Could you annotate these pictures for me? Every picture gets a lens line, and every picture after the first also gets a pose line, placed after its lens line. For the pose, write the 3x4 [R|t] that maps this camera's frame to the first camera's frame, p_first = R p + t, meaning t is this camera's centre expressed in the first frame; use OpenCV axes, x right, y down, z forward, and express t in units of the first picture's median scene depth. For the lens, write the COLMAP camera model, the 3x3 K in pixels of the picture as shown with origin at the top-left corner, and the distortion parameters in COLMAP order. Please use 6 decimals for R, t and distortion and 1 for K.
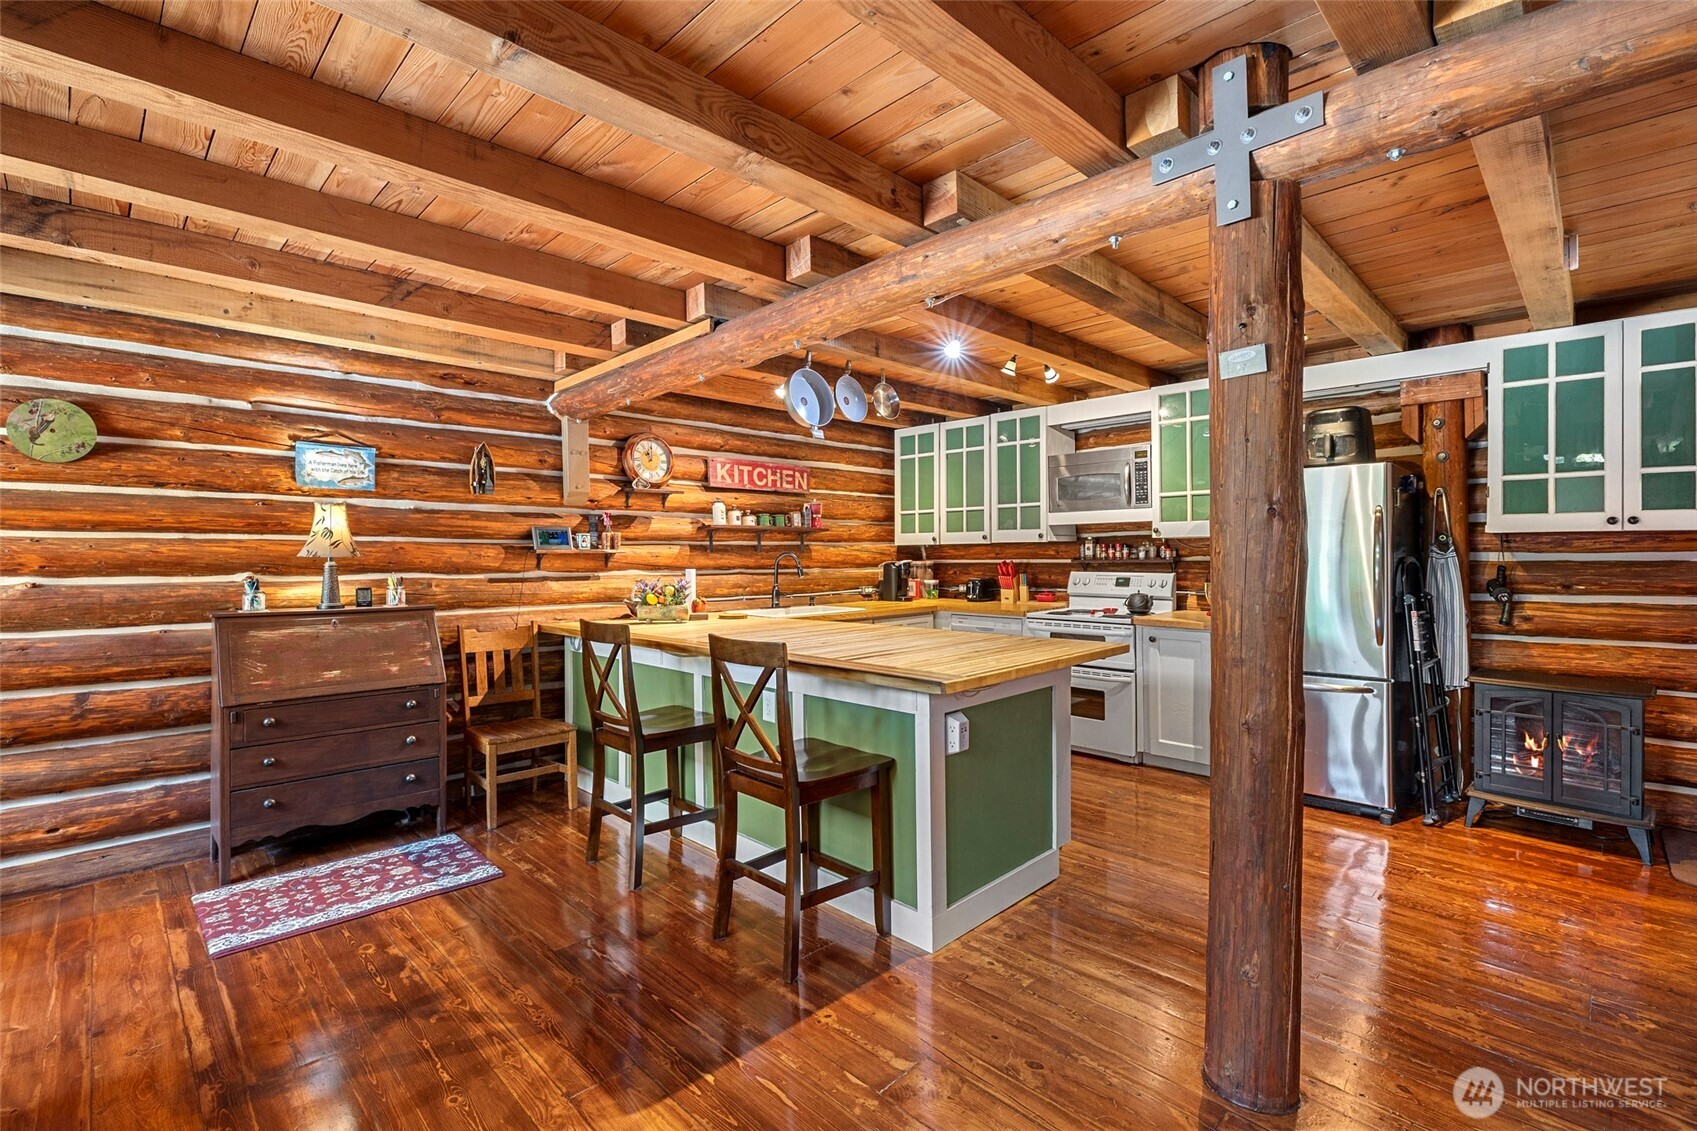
lens RADIAL K [[762.3, 0, 845.6], [0, 762.3, 553.4], [0, 0, 1]] dist [-0.003831, -0.000022]
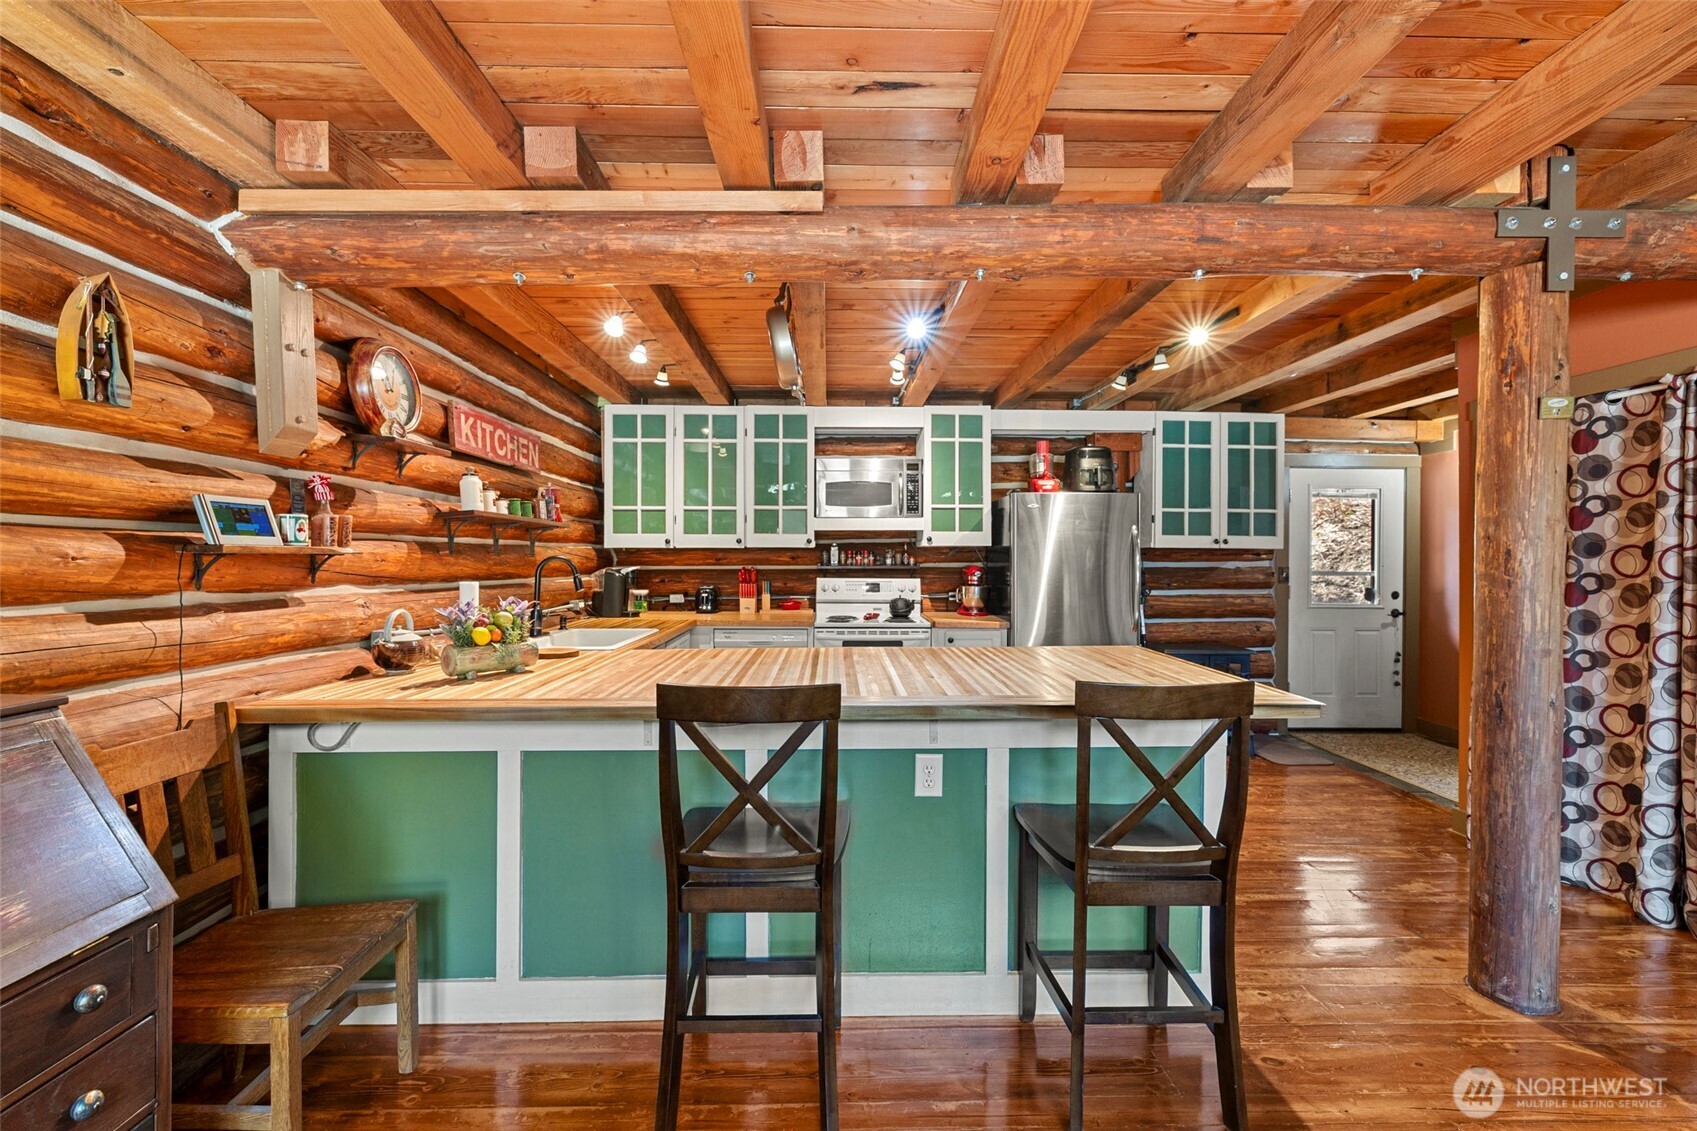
lens RADIAL K [[717.4, 0, 850.8], [0, 717.4, 563.9], [0, 0, 1]] dist [-0.000026, -0.000050]
pose [[0.685735, 0.002418, 0.727848, -0.420959], [-0.007691, 0.999963, 0.003924, 0.001758], [-0.727811, -0.008289, 0.685728, 0.398044]]
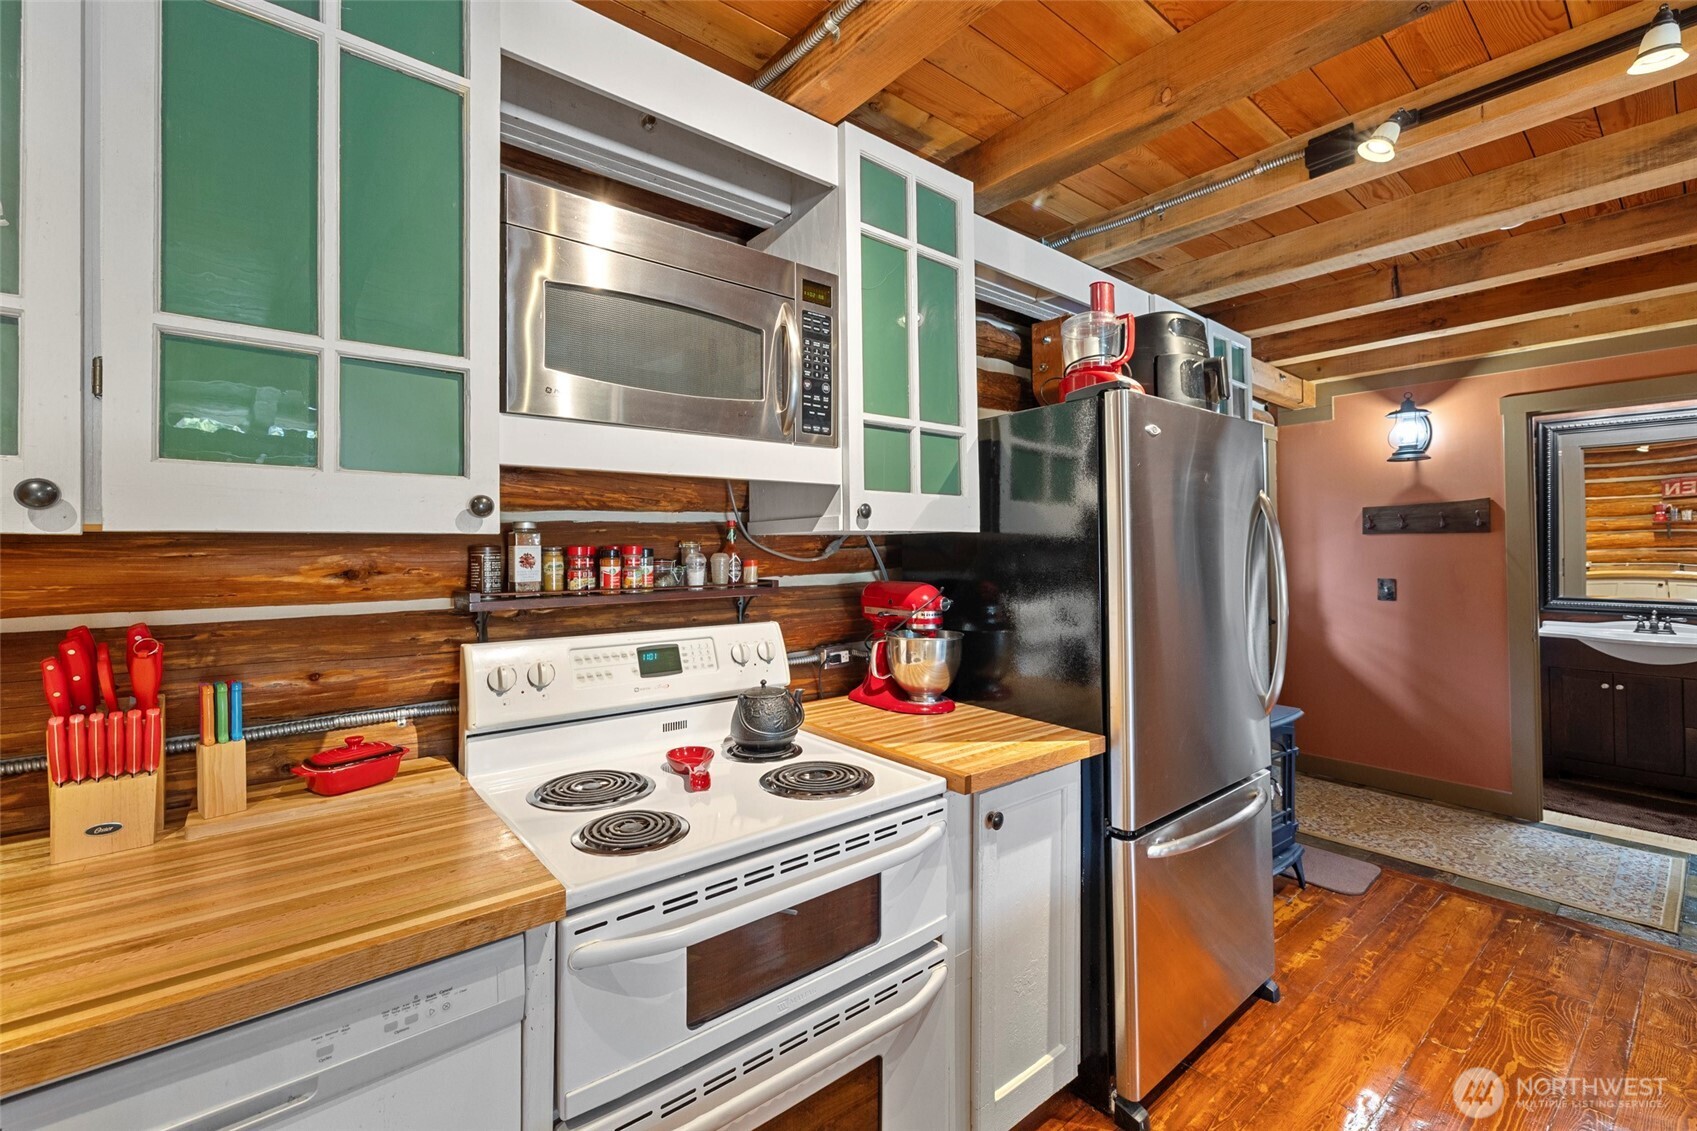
lens RADIAL K [[719.4, 0, 847.7], [0, 719.4, 541.3], [0, 0, 1]] dist [-0.000831, -0.000383]
pose [[0.092284, 0.018196, 0.995566, 0.063529], [0.005455, 0.999809, -0.018779, -0.009632], [-0.995718, 0.007164, 0.092168, 1.009626]]
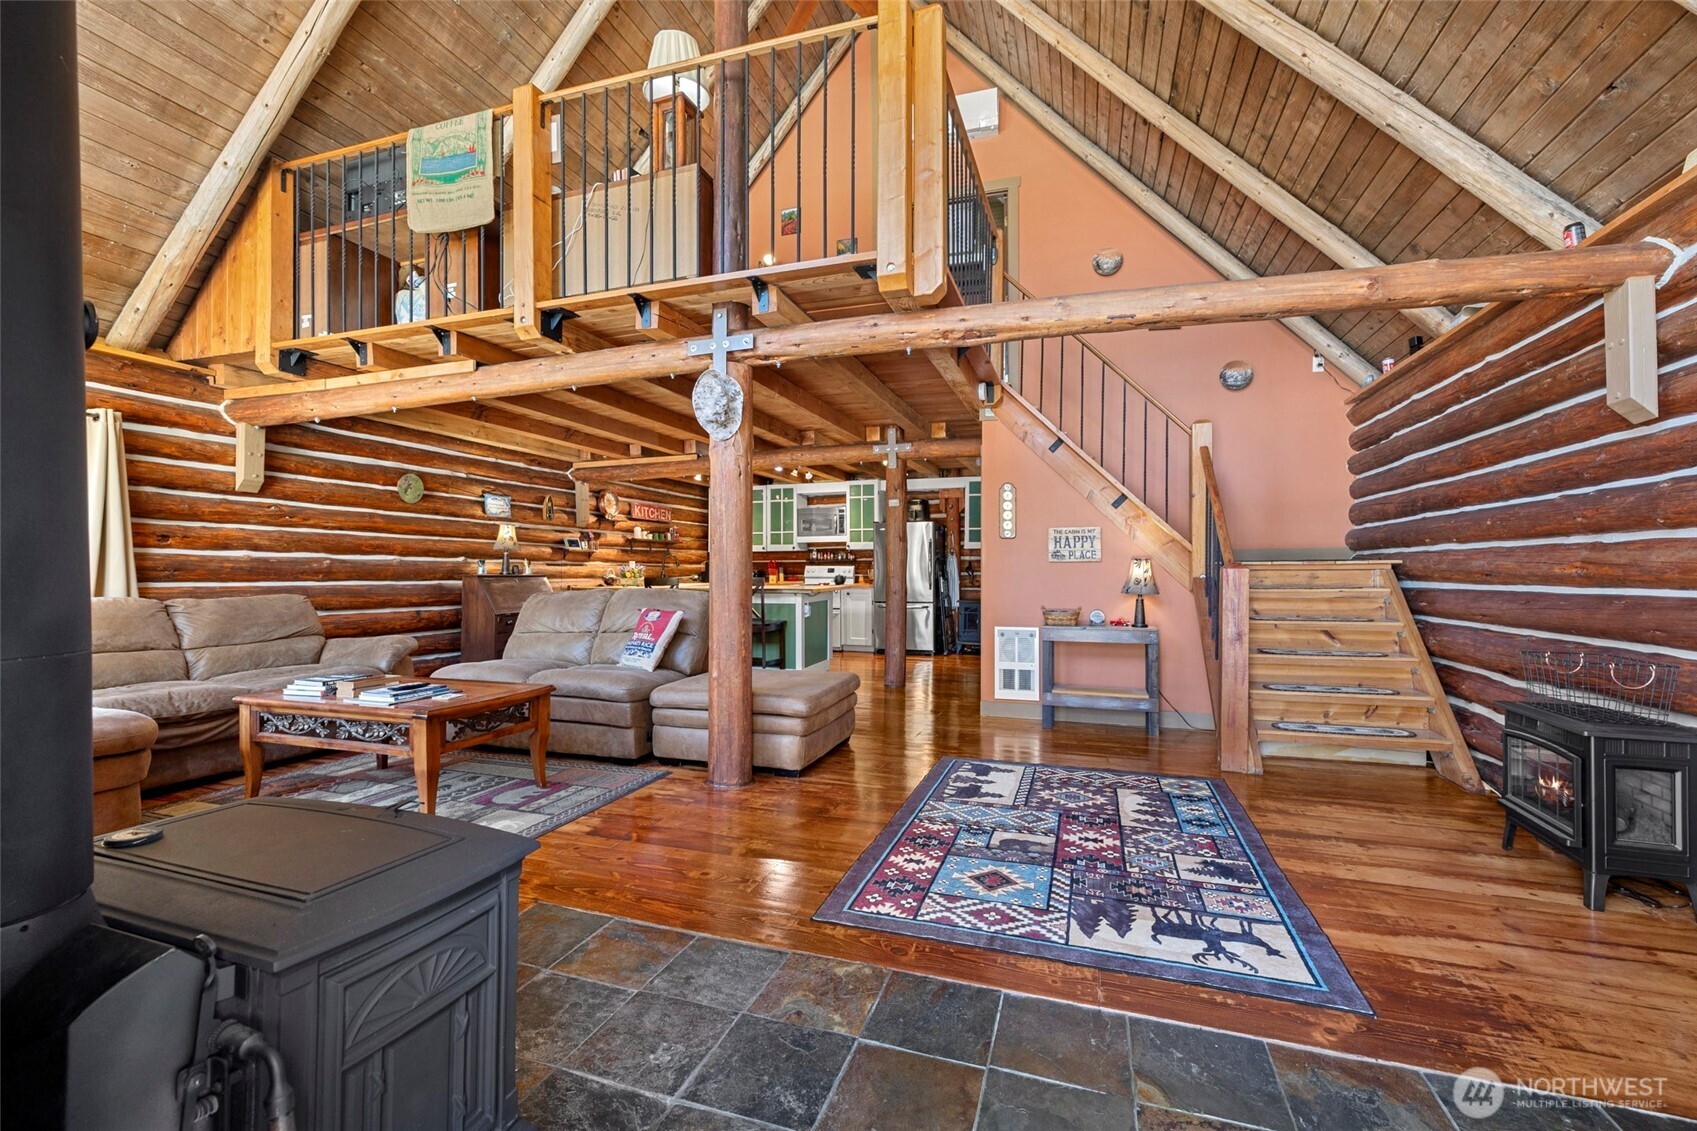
lens RADIAL K [[713.9, 0, 848.5], [0, 713.9, 565.5], [0, 0, 1]] dist [0.000860, -0.000233]
pose [[0.893976, 0.007538, 0.448051, -0.535850], [-0.004778, 0.999962, -0.007289, 0.042863], [-0.448089, 0.004375, 0.893978, -0.878726]]
